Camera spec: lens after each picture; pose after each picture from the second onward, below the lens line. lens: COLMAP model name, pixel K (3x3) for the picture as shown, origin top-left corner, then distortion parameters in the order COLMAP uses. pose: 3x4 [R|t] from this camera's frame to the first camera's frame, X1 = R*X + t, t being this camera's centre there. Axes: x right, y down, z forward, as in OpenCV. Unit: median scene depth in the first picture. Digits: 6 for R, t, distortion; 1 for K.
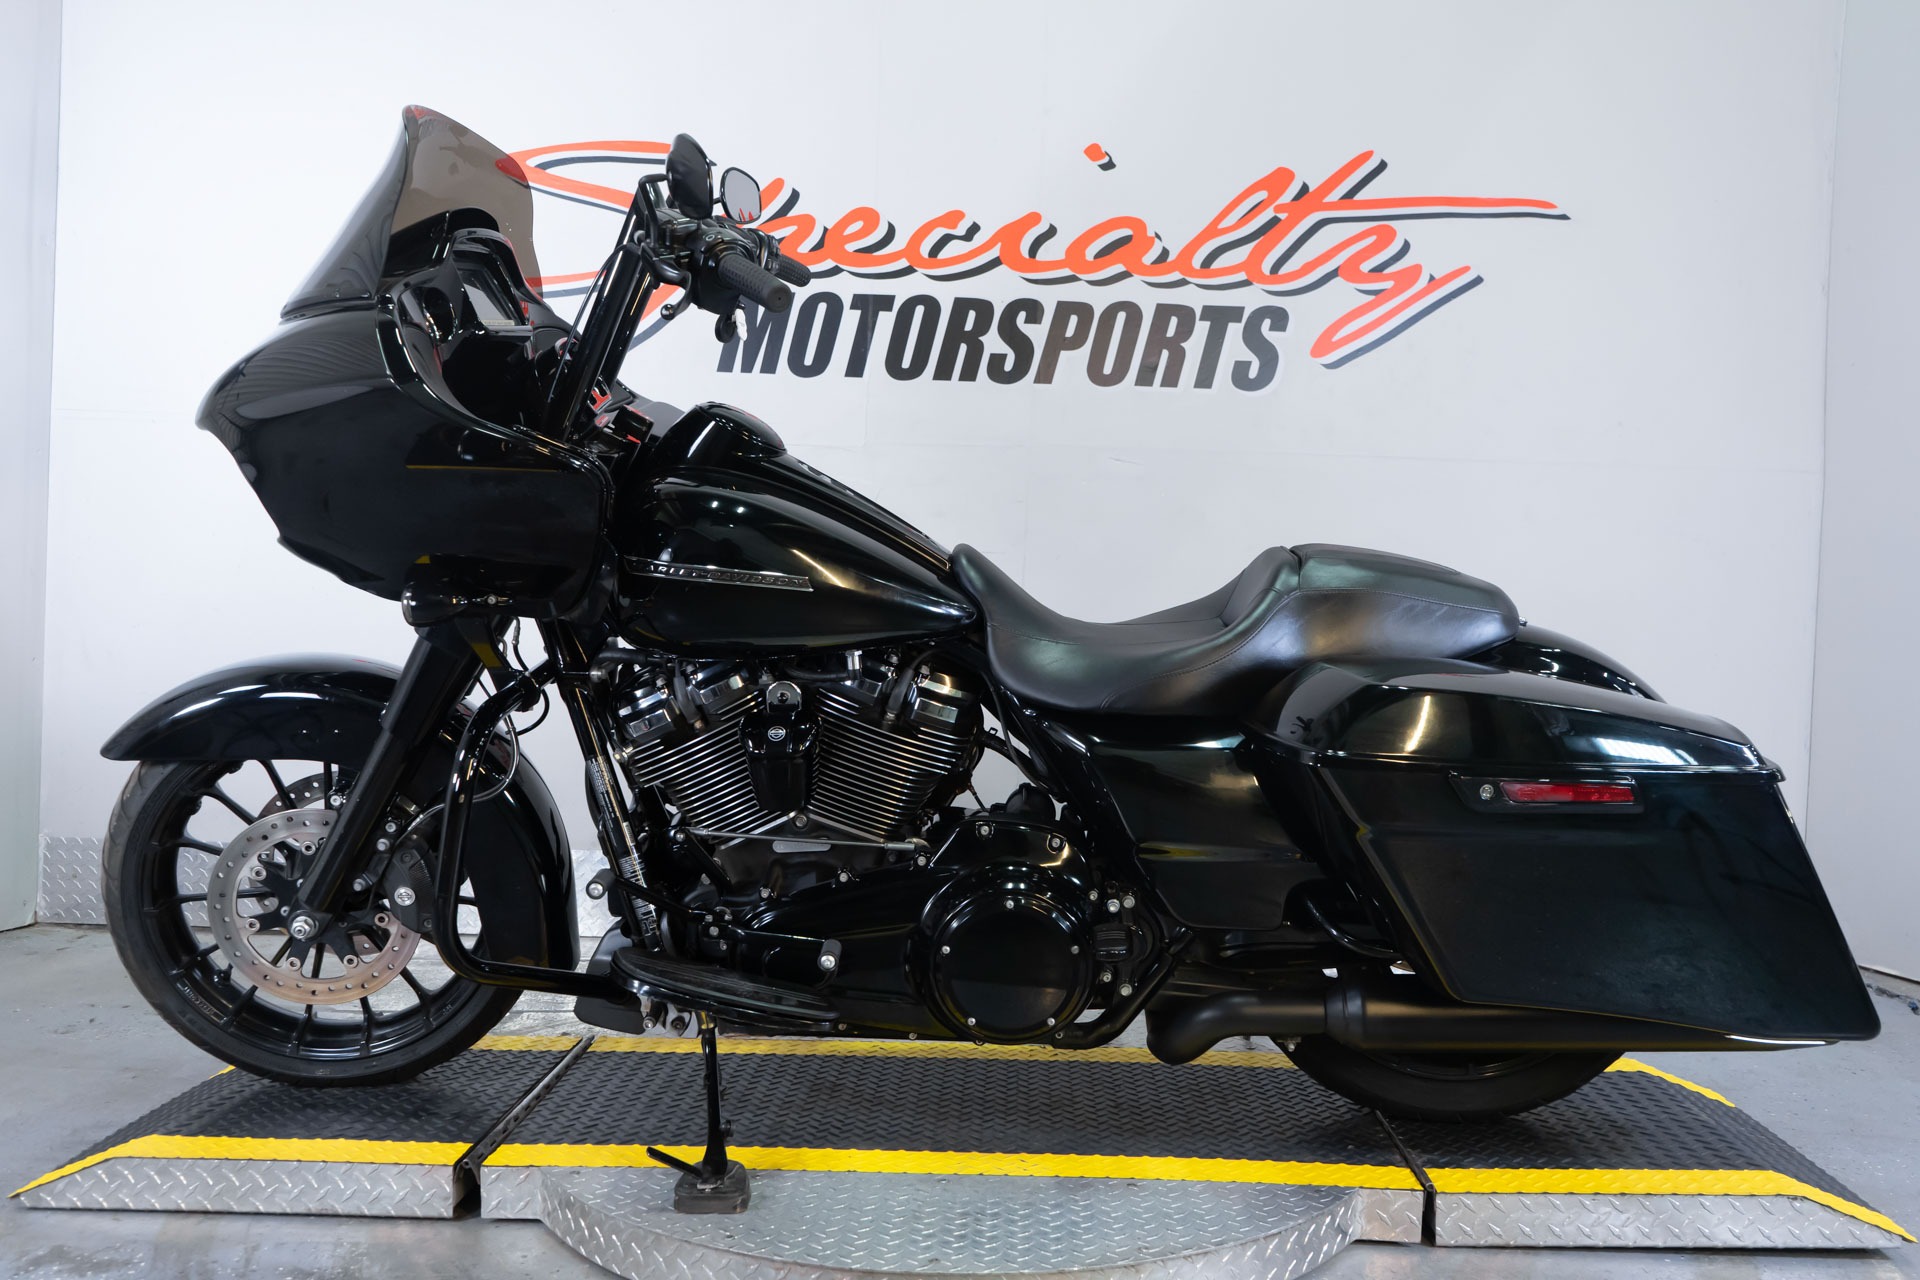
lens RADIAL K [[1799.4, 0, 980.0], [0, 1799.4, 623.9], [0, 0, 1]] dist [0.004293, 0.000000]
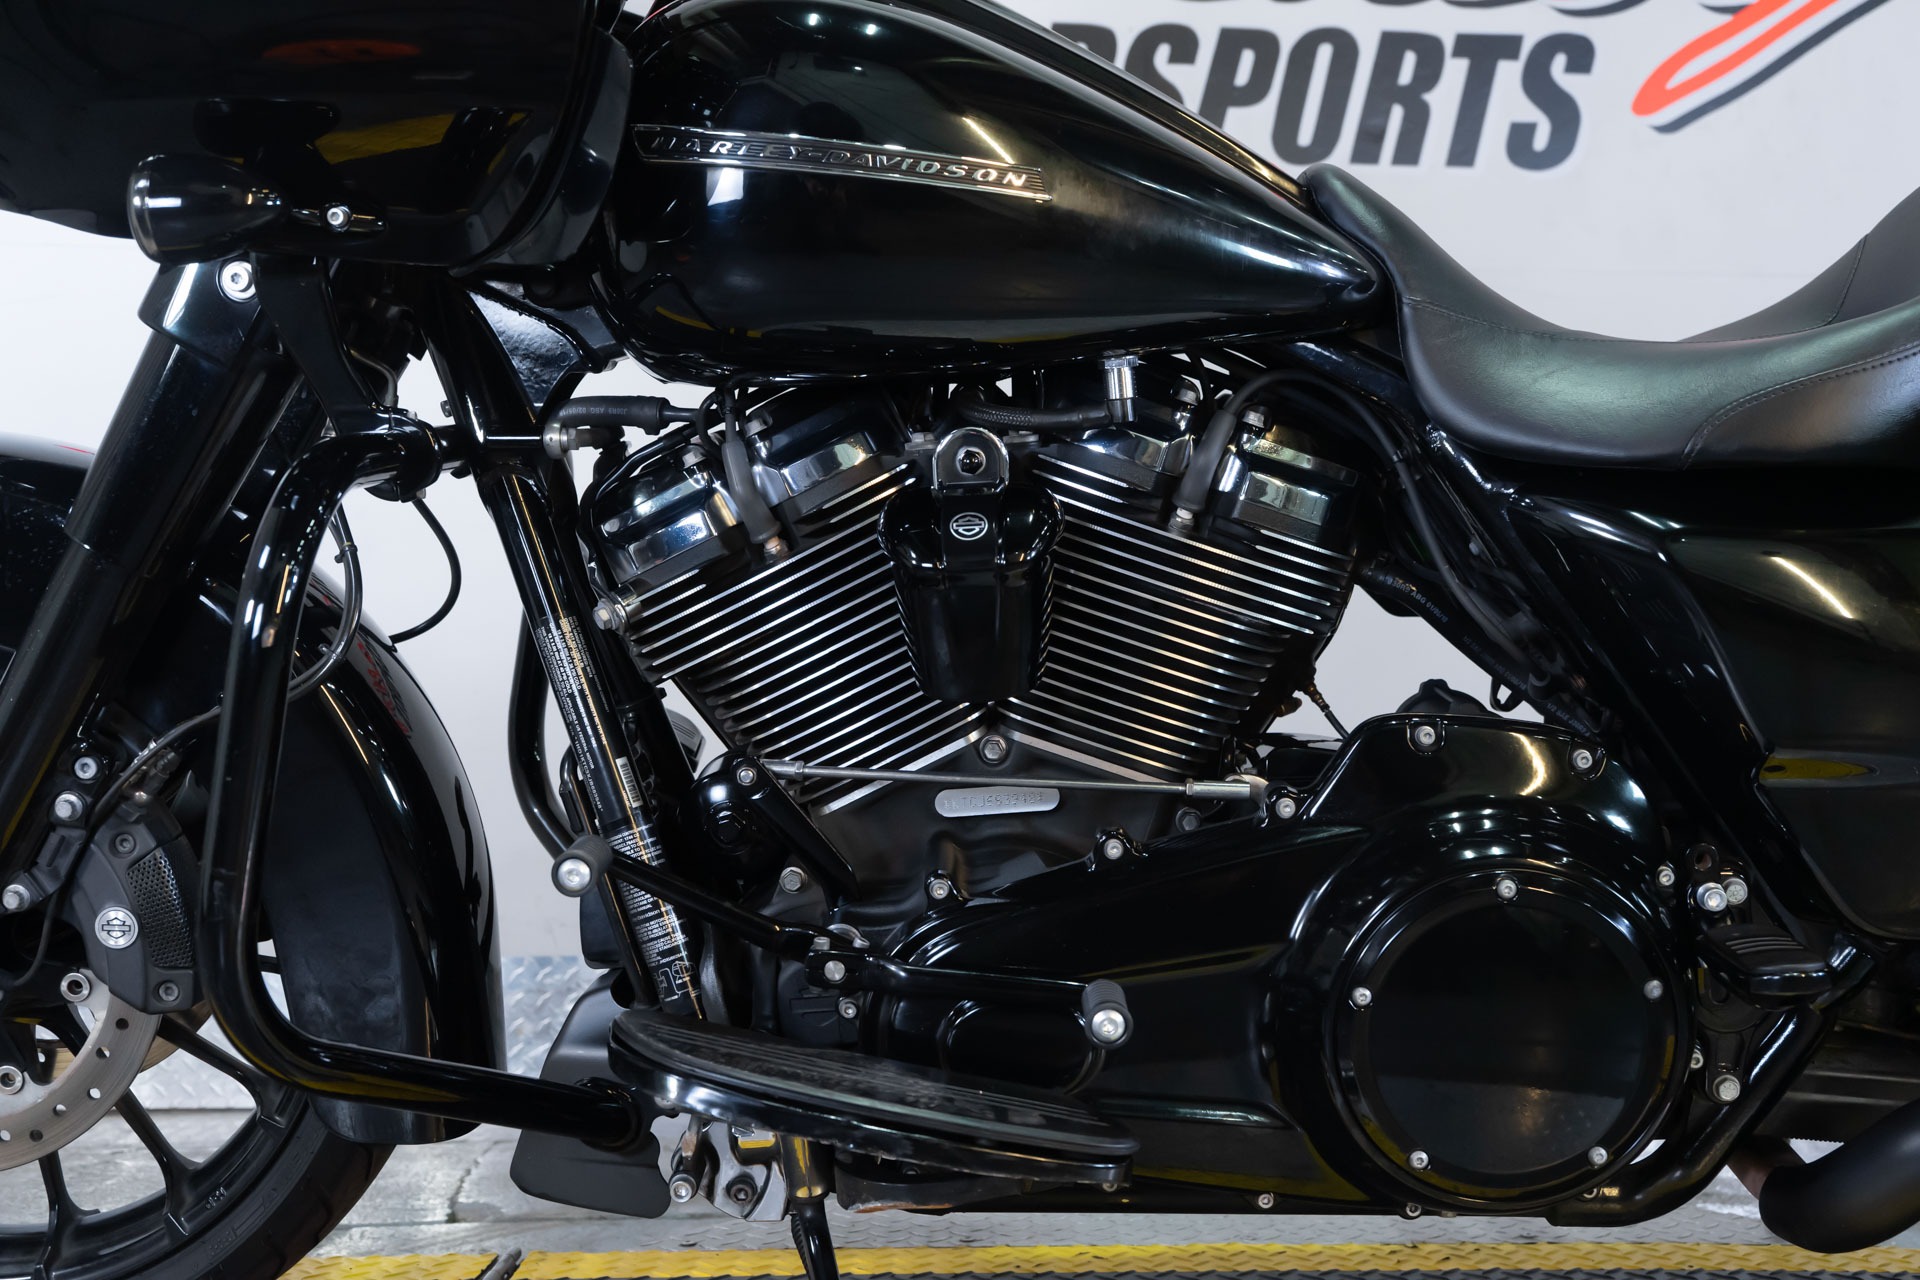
lens RADIAL K [[2230.8, 0, 963.1], [0, 2230.8, 629.5], [0, 0, 1]] dist [0.054733, 0.000000]
pose [[0.998635, -0.019187, 0.048589, -0.084776], [0.022530, 0.997347, -0.069222, 0.074619], [-0.047132, 0.070222, 0.996417, 0.262072]]
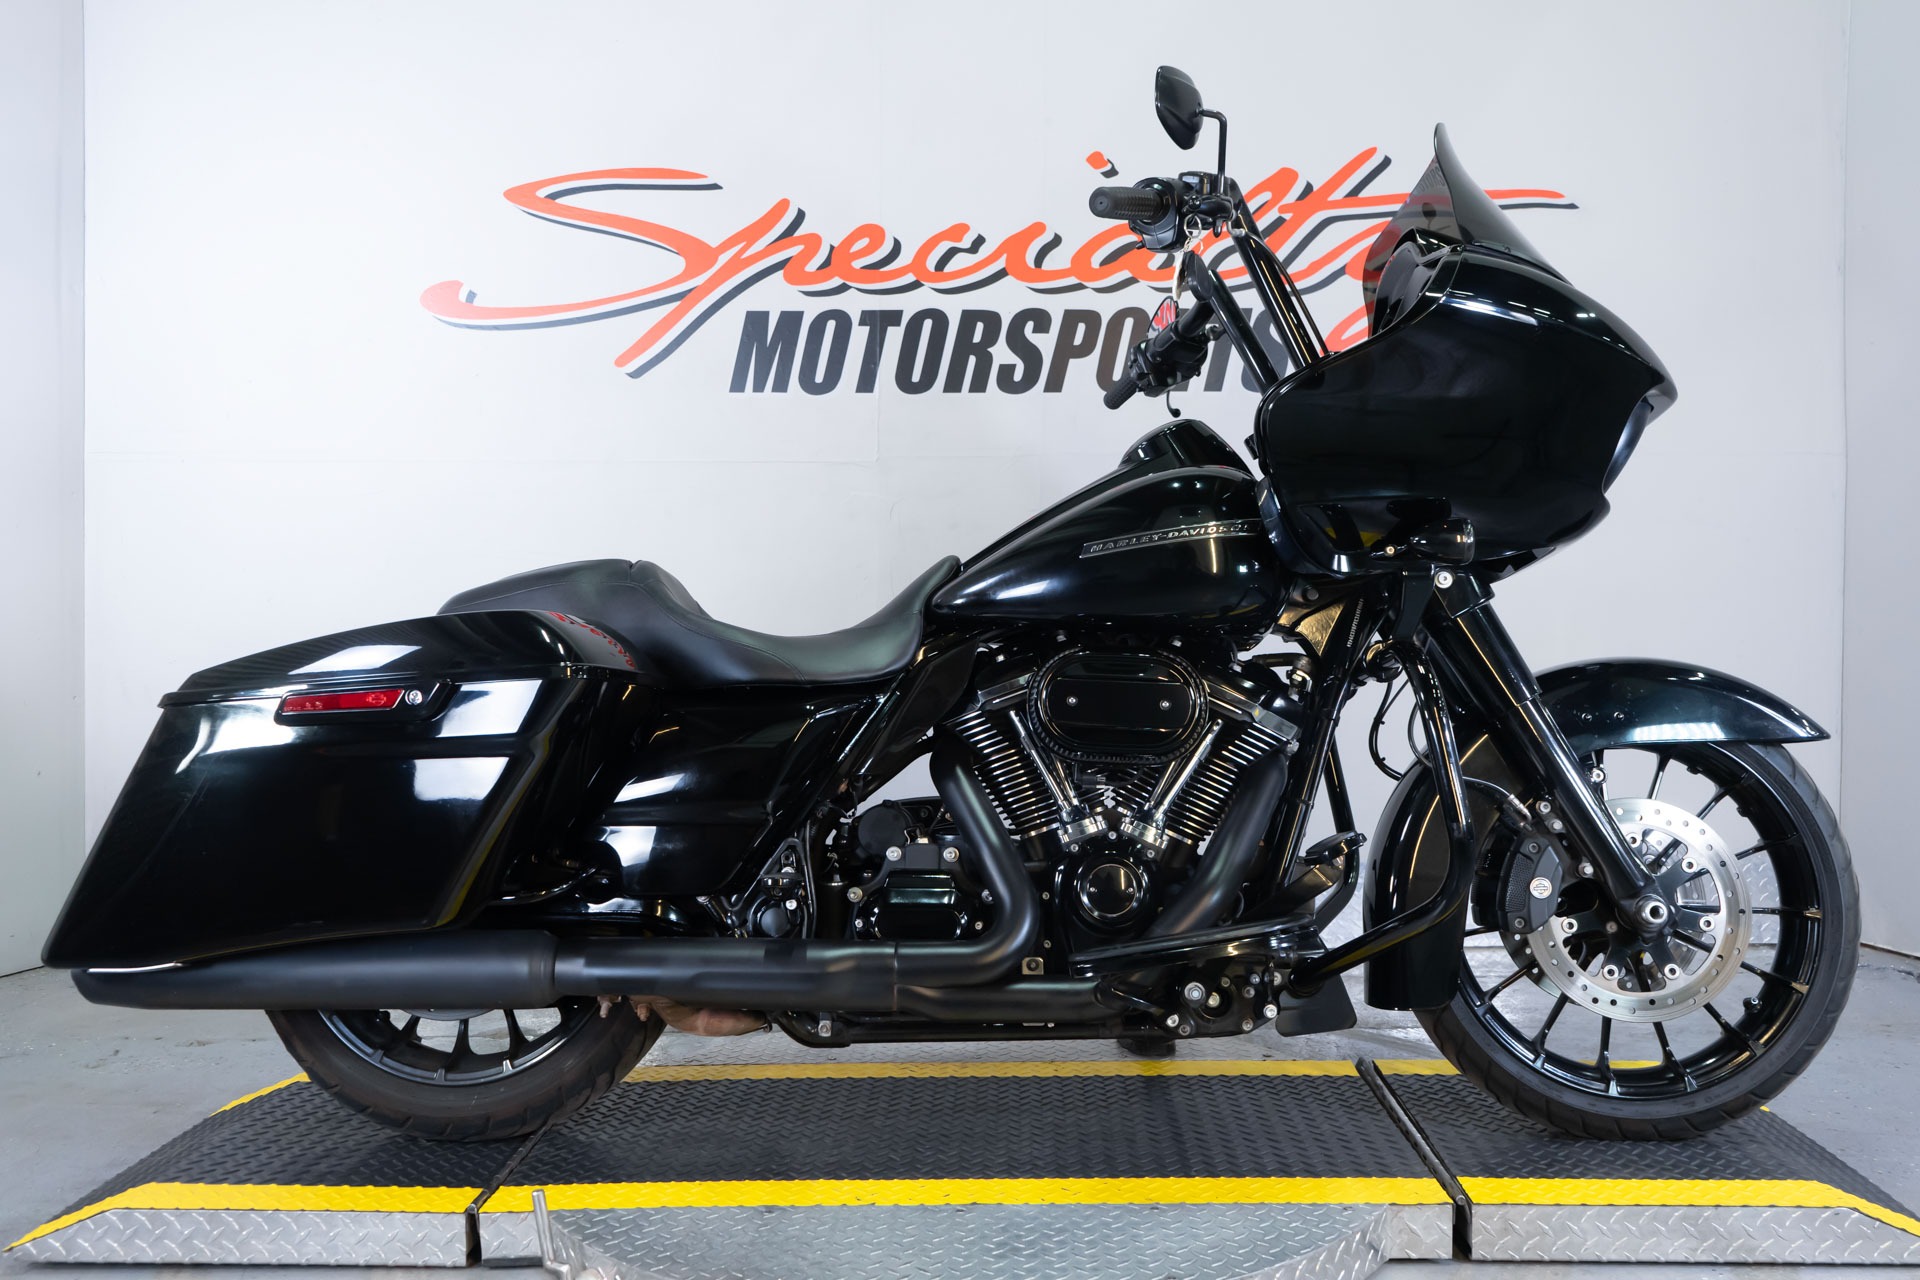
lens RADIAL K [[1726.0, 0, 967.2], [0, 1726.0, 618.4], [0, 0, 1]] dist [0.007755, -0.024750]
pose [[0.998879, -0.031616, -0.035232, 0.017302], [0.031425, 0.999488, -0.005952, -0.003372], [0.035402, 0.004838, 0.999361, 0.037119]]
